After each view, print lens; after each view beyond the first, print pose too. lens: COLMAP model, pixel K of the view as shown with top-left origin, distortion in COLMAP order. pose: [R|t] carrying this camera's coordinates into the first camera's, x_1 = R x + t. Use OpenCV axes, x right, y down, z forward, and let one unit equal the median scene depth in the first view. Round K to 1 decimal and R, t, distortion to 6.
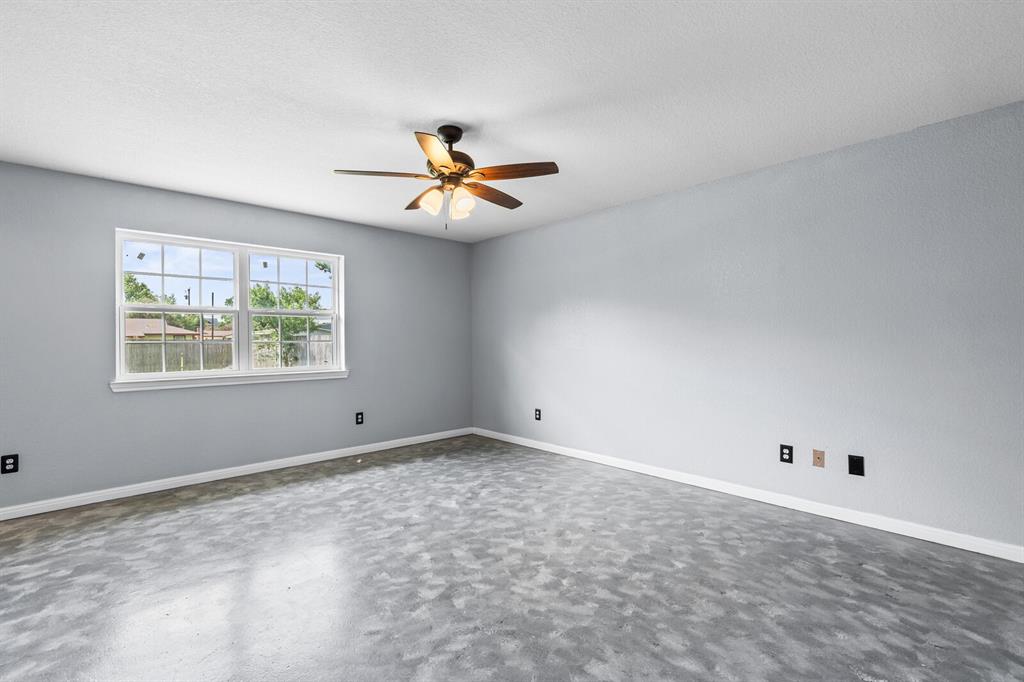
lens RADIAL K [[458.6, 0, 508.1], [0, 458.6, 338.9], [0, 0, 1]] dist [0.001983, -0.000033]
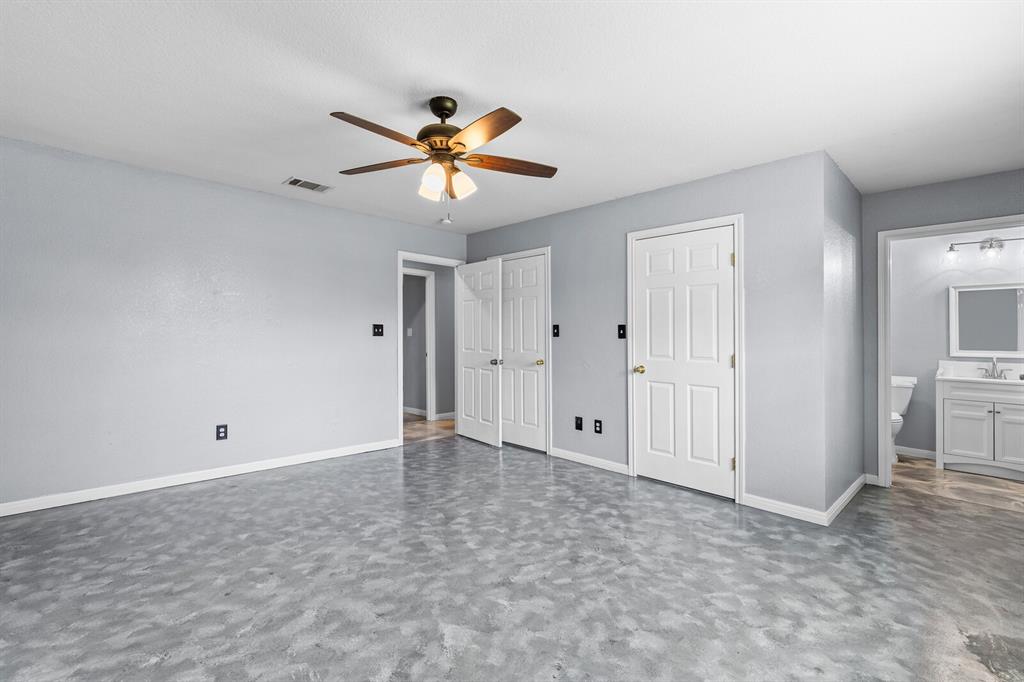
lens RADIAL K [[458.6, 0, 508.1], [0, 458.6, 338.9], [0, 0, 1]] dist [0.001983, -0.000033]
pose [[-0.999434, -0.006838, -0.032953, -0.212409], [-0.006828, 0.999977, -0.000419, 0.003490], [0.032955, -0.000194, -0.999457, 1.937265]]
